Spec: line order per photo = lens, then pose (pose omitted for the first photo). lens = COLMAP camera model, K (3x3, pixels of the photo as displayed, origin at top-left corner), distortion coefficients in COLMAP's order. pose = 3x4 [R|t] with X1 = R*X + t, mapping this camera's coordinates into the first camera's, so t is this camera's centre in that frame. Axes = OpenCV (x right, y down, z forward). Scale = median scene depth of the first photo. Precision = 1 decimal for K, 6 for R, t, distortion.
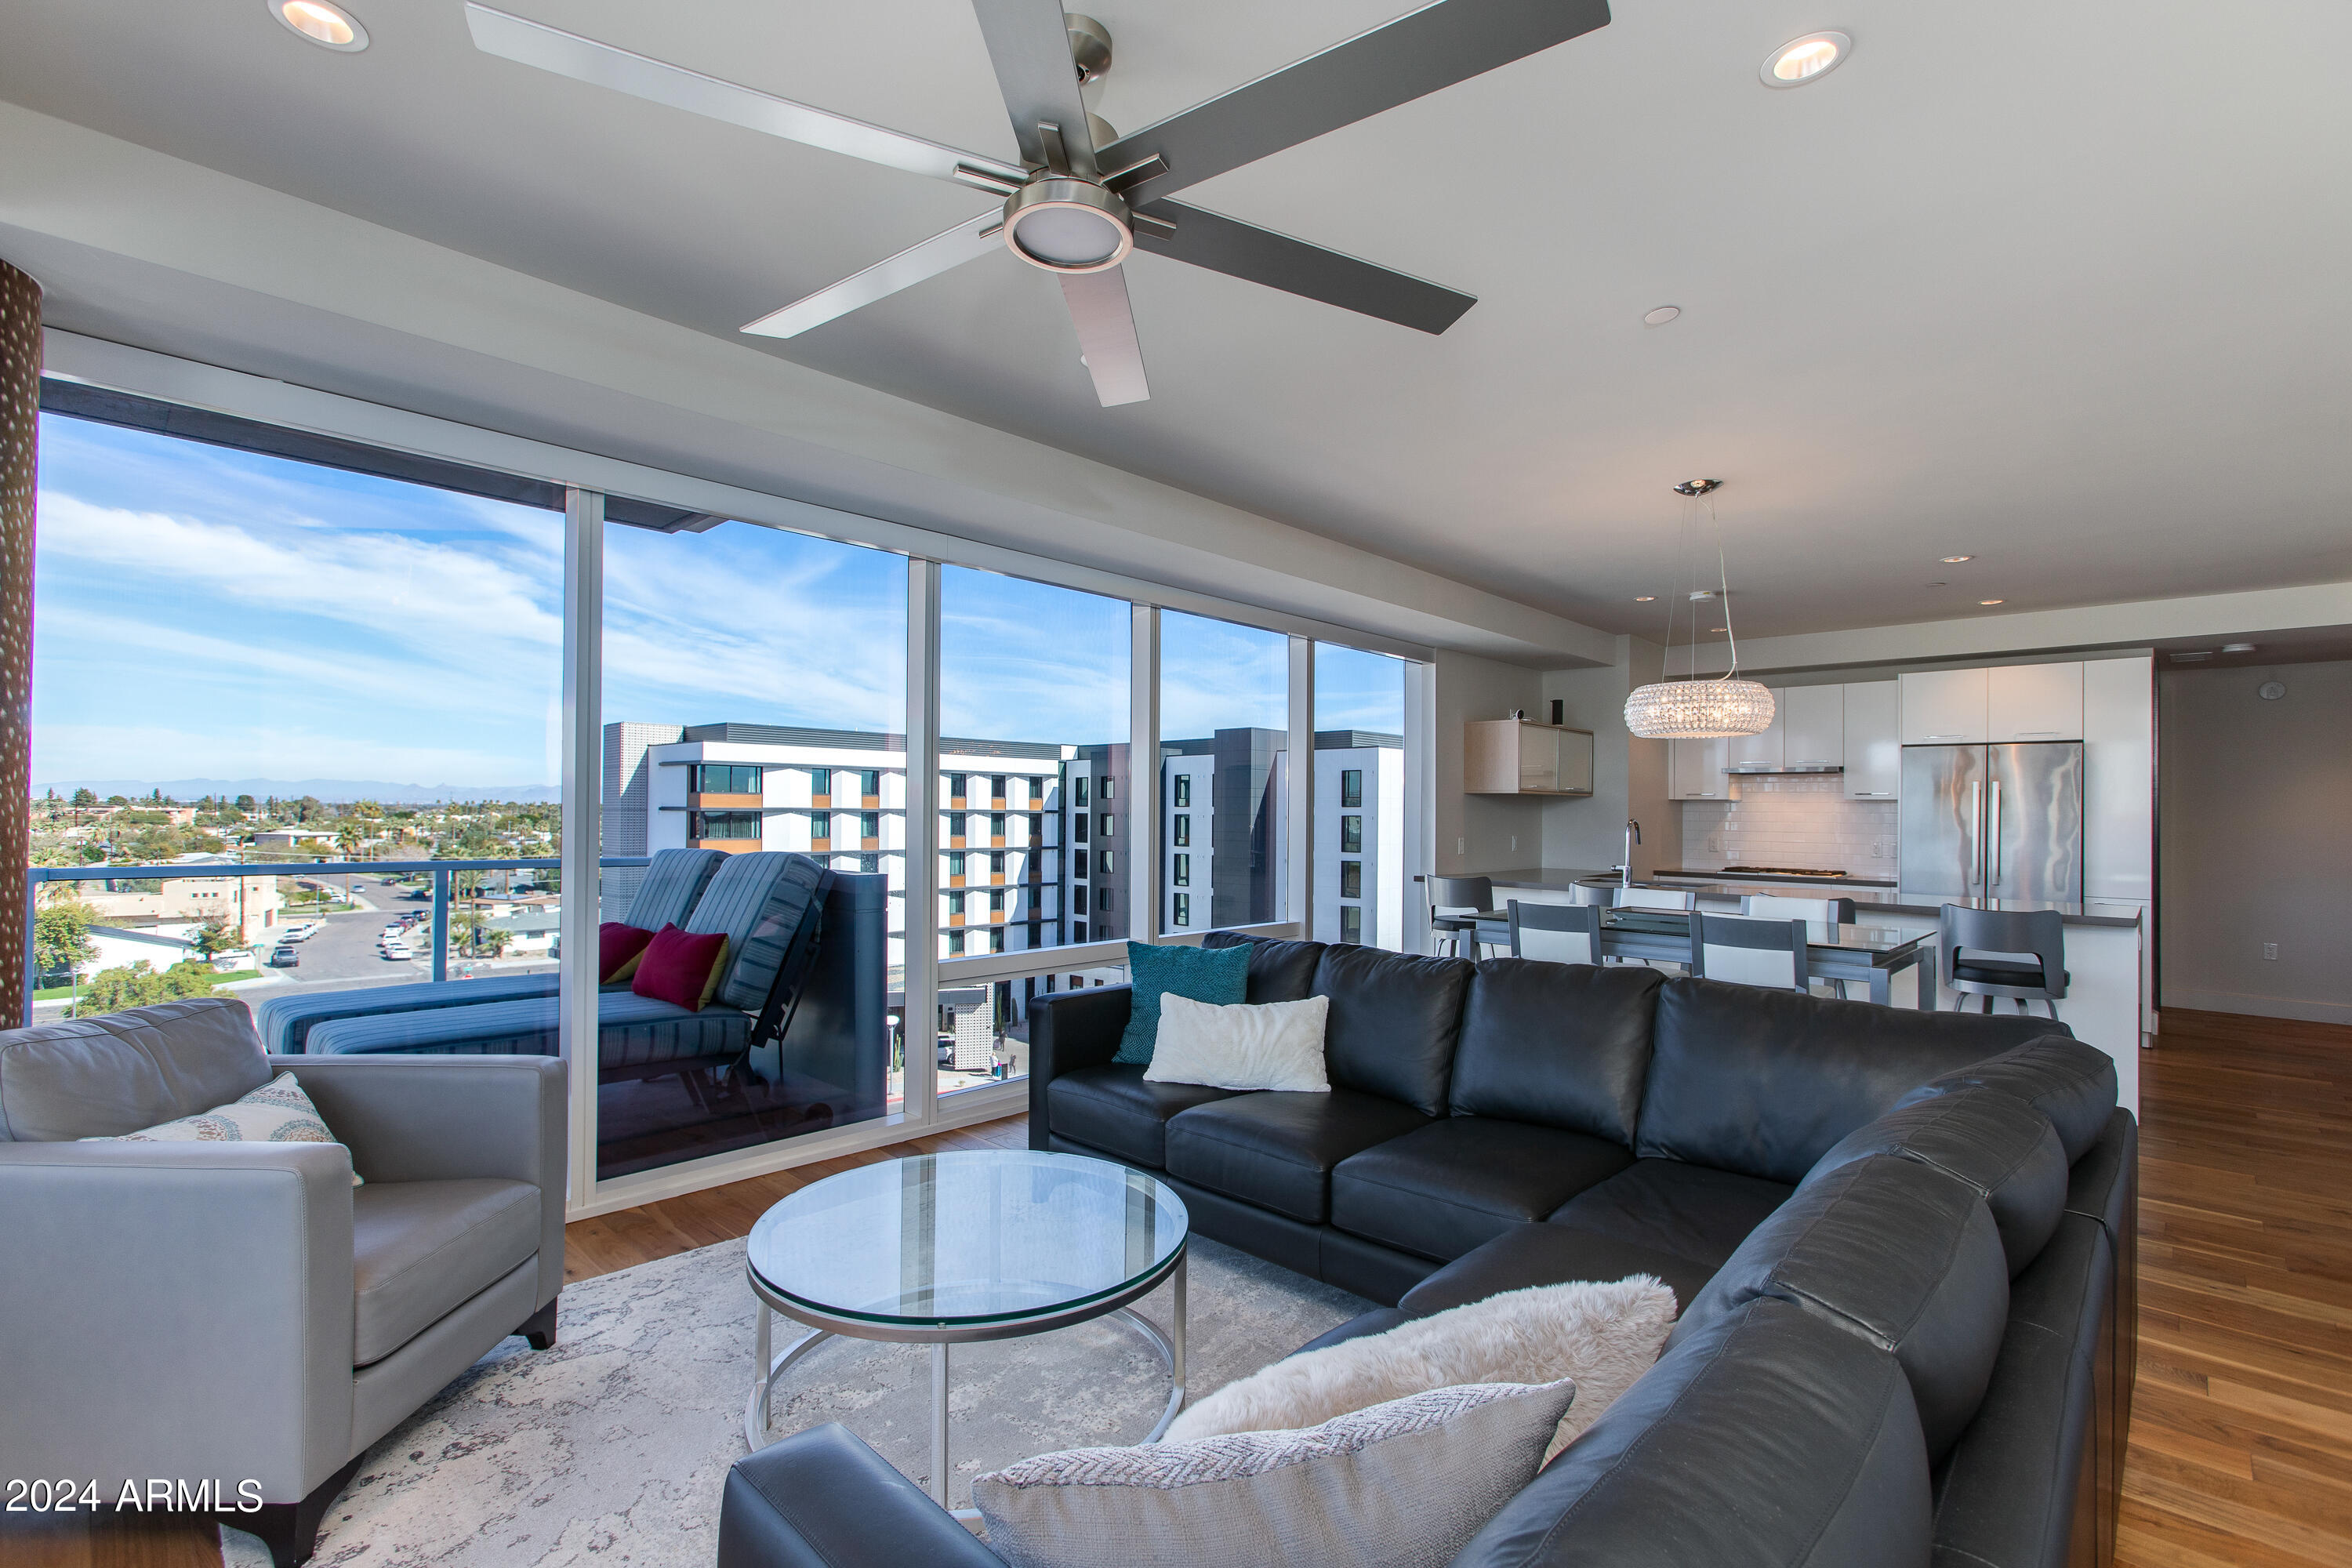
lens RADIAL K [[1063.7, 0, 1169.5], [0, 1063.7, 794.0], [0, 0, 1]] dist [0.000674, 0.003685]
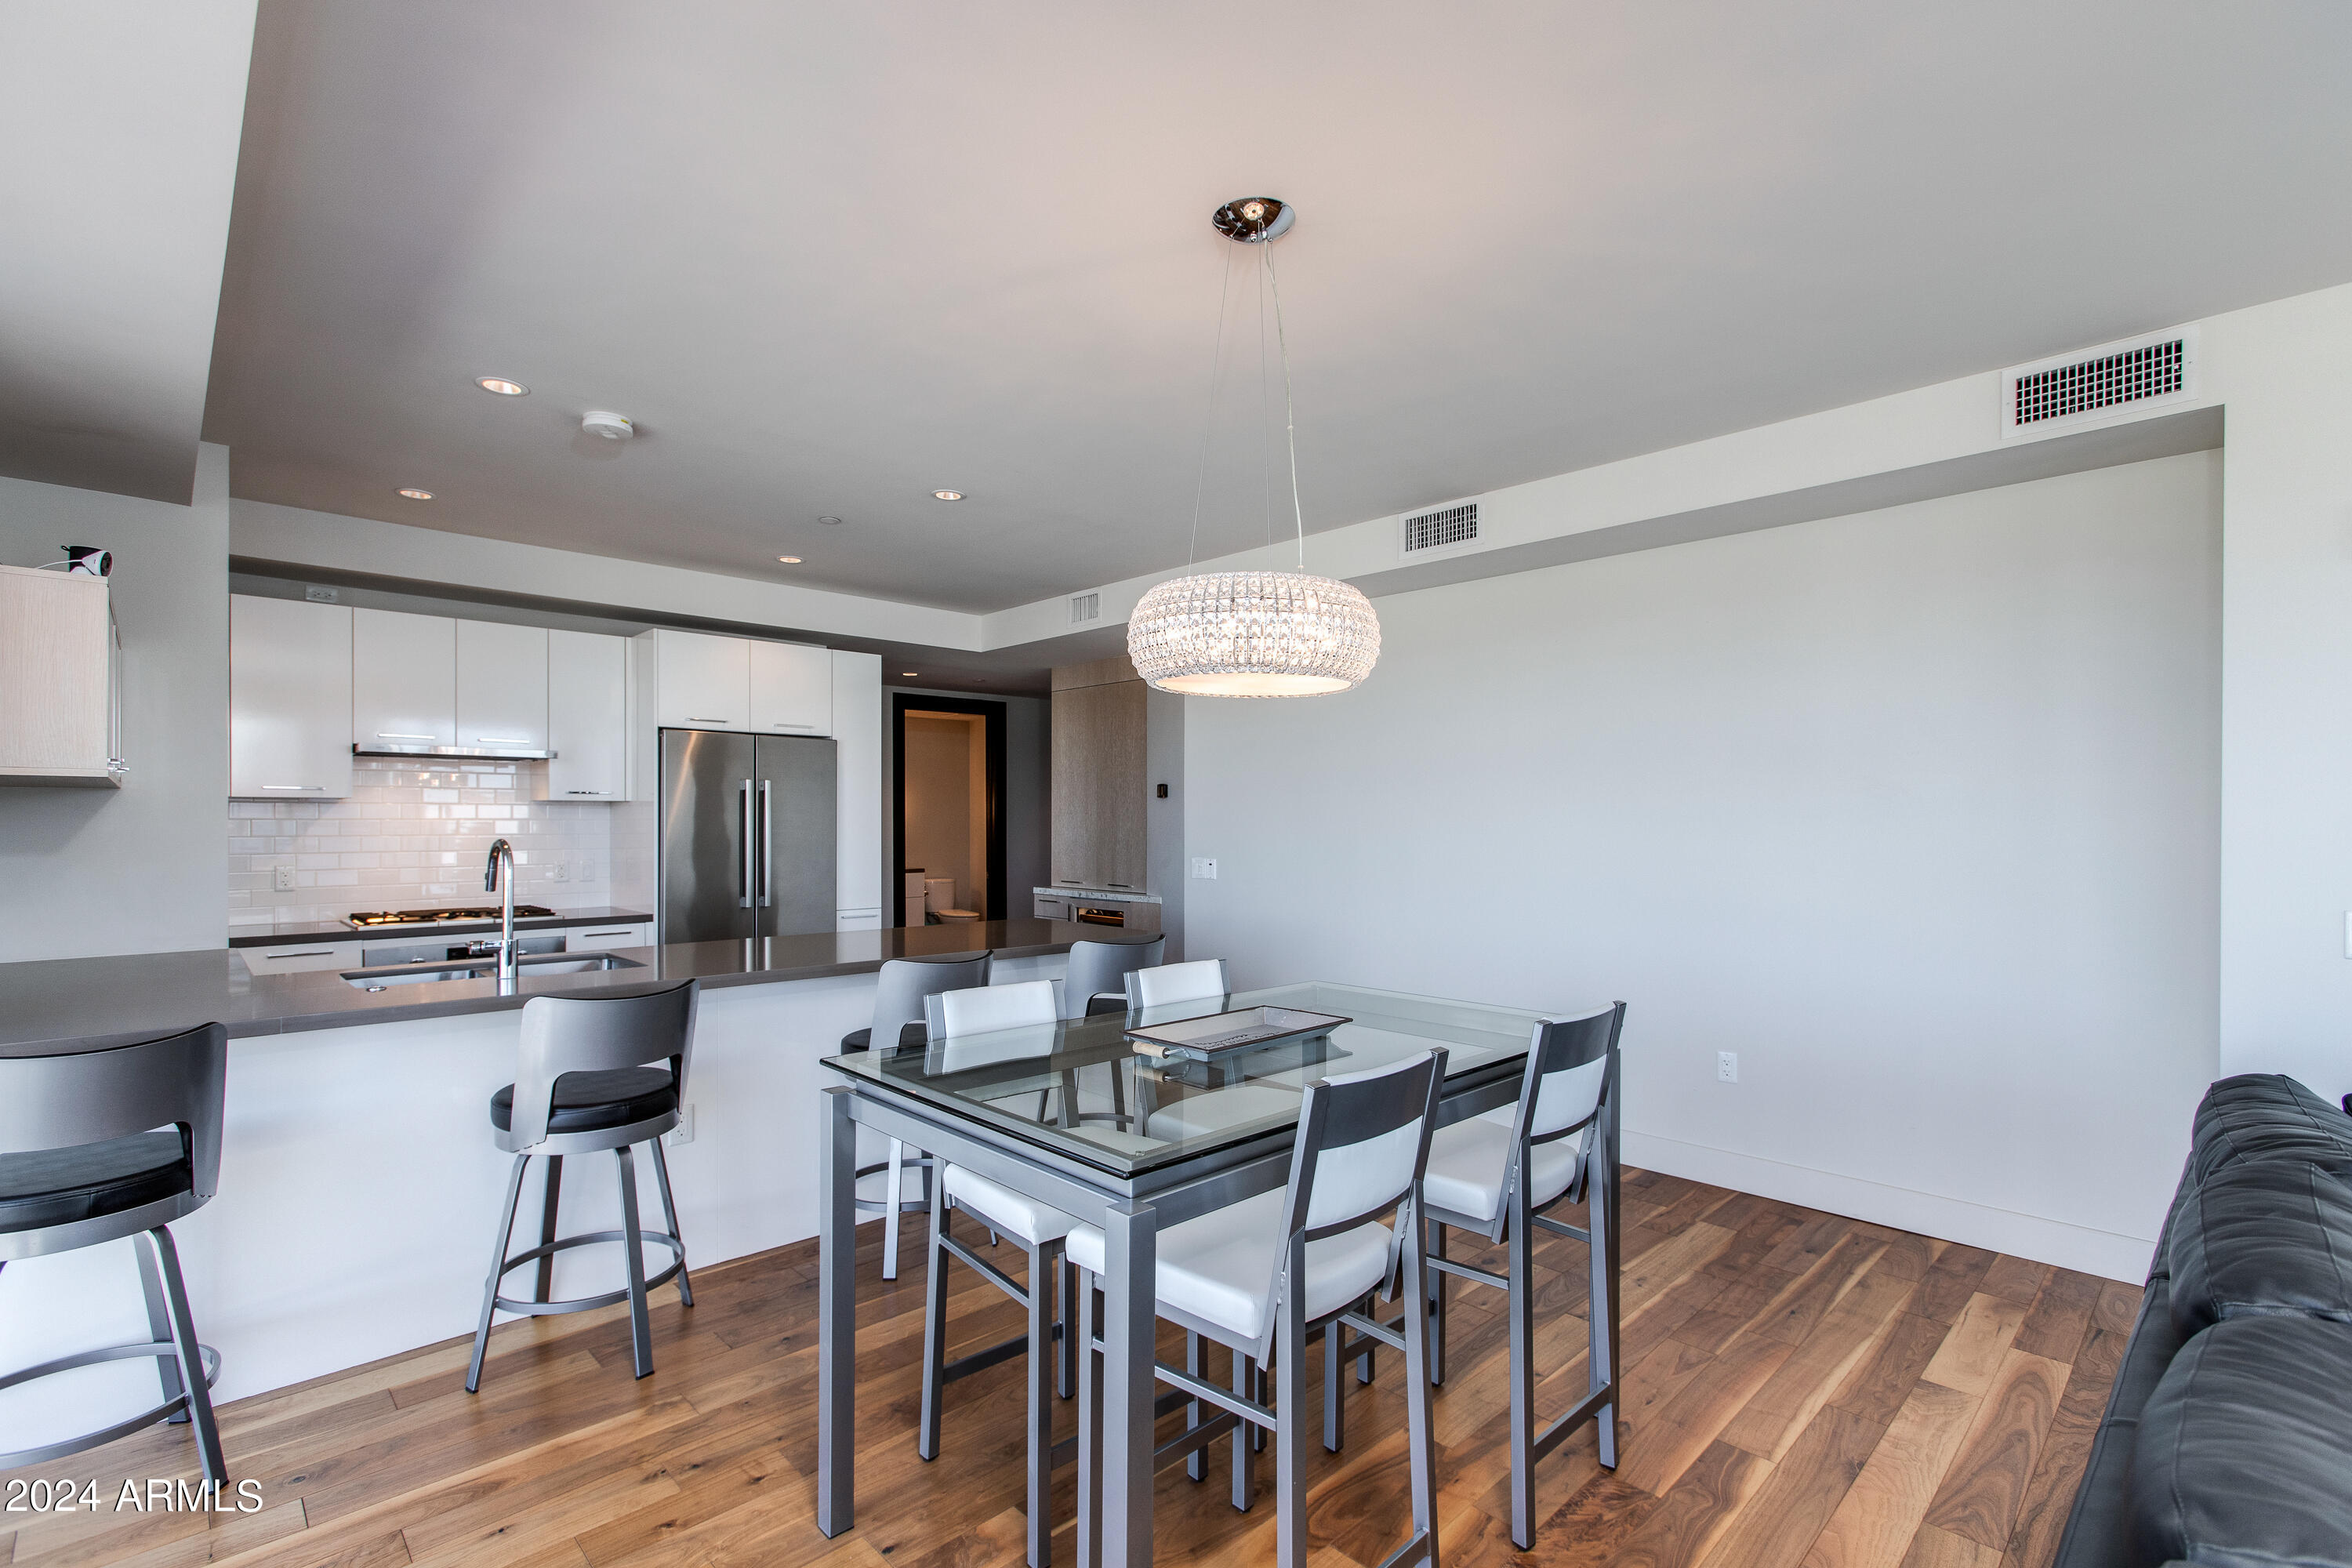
lens RADIAL K [[1066.3, 0, 1167.5], [0, 1066.3, 814.3], [0, 0, 1]] dist [-0.000259, 0.001619]
pose [[0.041136, -0.004694, 0.999143, -0.032987], [-0.016644, 0.999847, 0.005382, 0.005400], [-0.999015, -0.016851, 0.041052, 0.710815]]
